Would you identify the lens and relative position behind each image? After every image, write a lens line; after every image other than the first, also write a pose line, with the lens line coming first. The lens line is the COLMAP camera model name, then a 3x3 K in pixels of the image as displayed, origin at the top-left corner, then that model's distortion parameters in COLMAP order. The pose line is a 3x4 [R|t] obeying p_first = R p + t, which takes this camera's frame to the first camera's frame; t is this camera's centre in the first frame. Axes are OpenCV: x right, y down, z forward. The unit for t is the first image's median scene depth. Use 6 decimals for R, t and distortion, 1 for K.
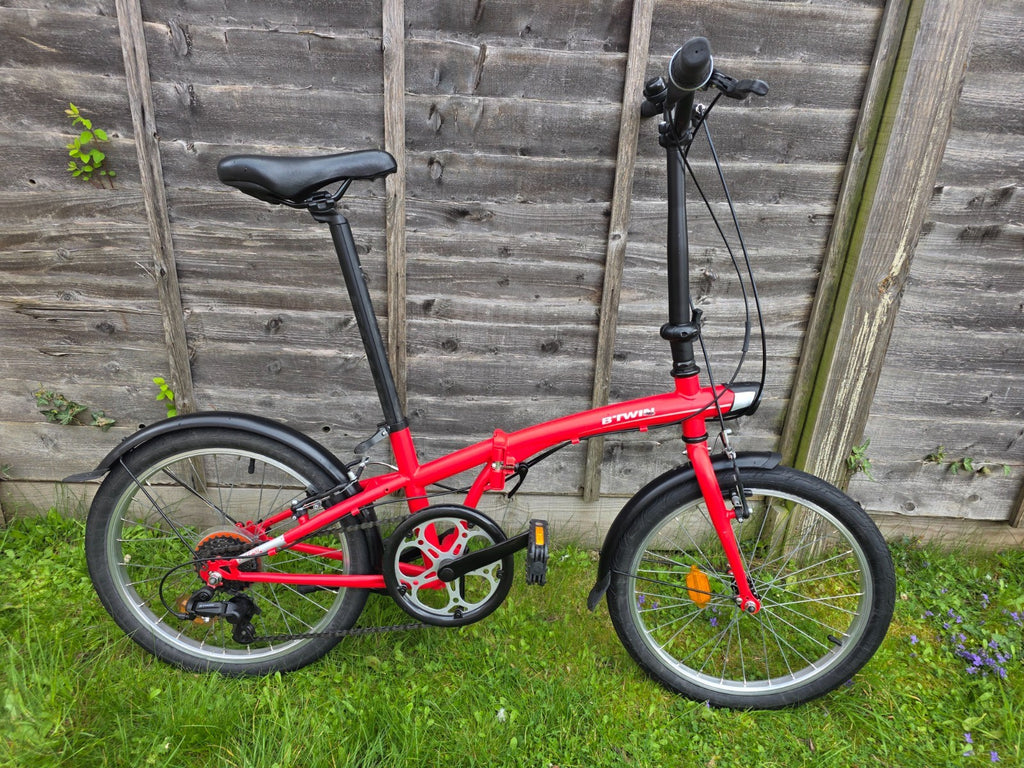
lens RADIAL K [[687.8, 0, 520.6], [0, 687.8, 396.1], [0, 0, 1]] dist [0.063055, -0.044789]
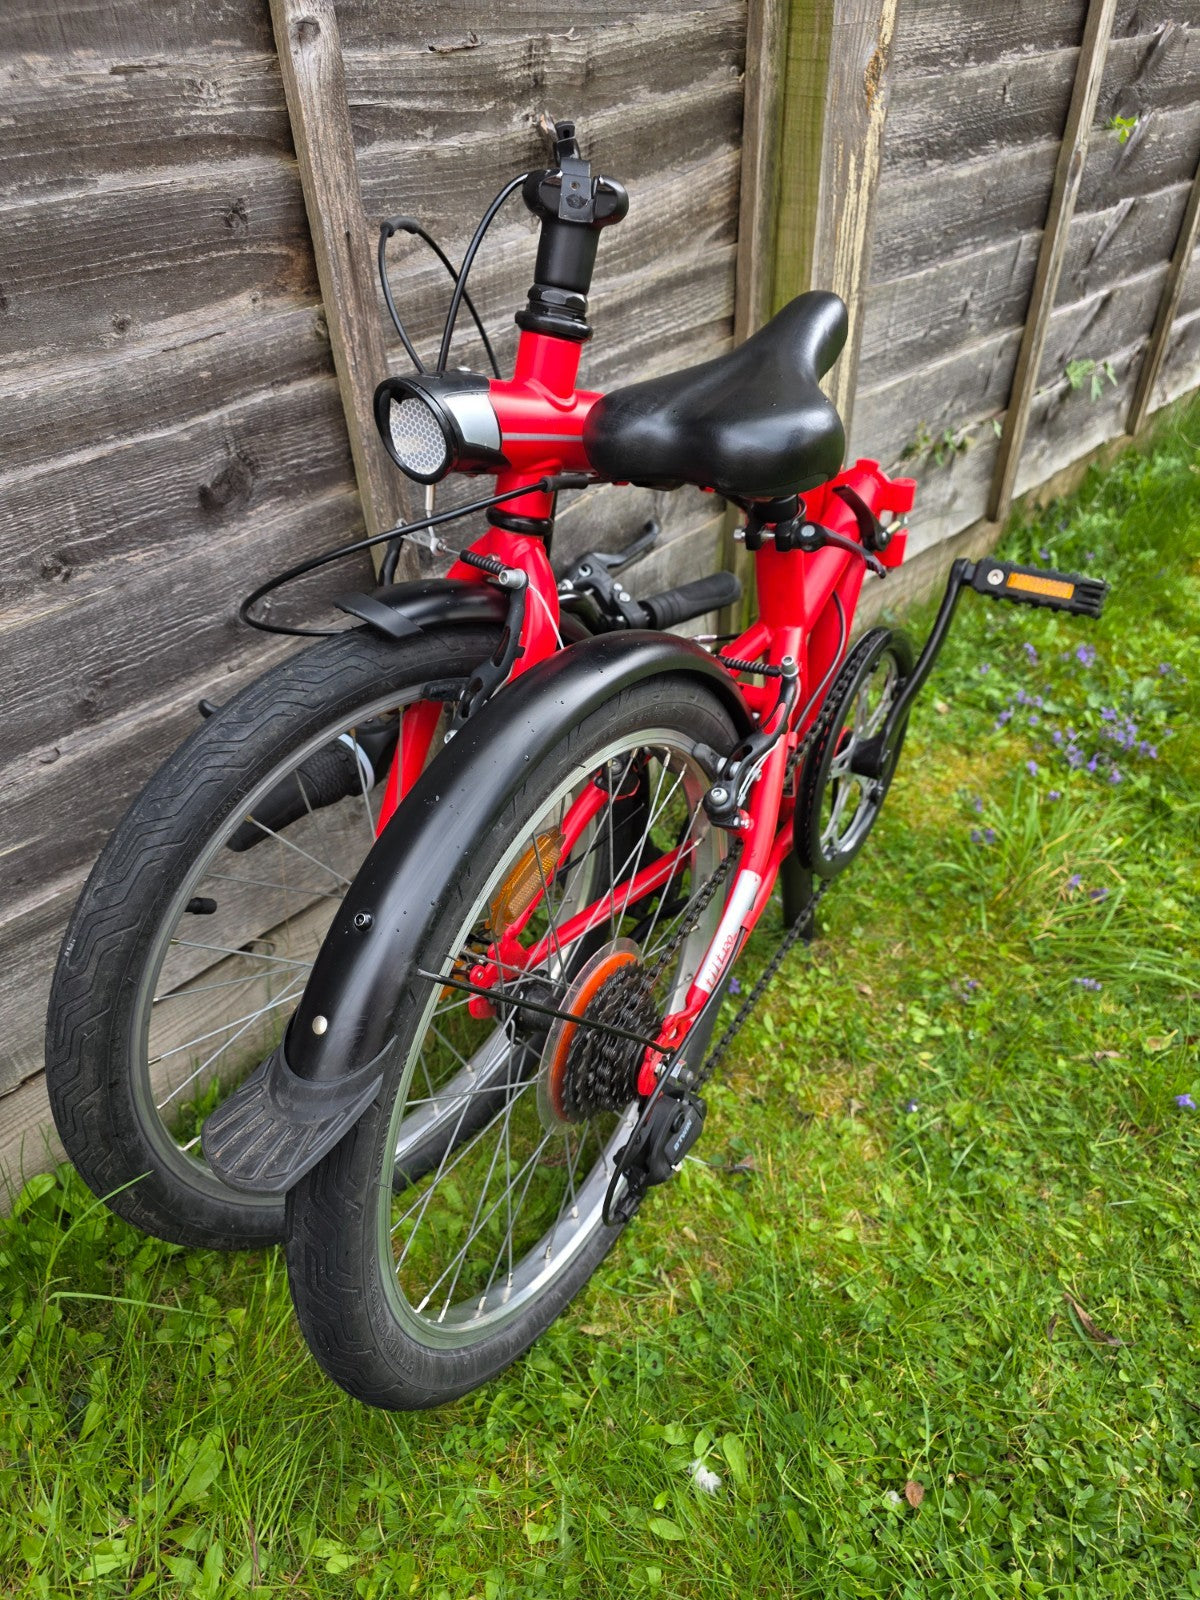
lens RADIAL K [[1092.6, 0, 586.9], [0, 1092.6, 812.5], [0, 0, 1]] dist [0.039320, -0.031140]
pose [[0.725883, -0.489366, 0.483337, -0.157761], [0.346690, 0.867228, 0.357382, -0.068732], [-0.594054, -0.091849, 0.799164, 0.516790]]
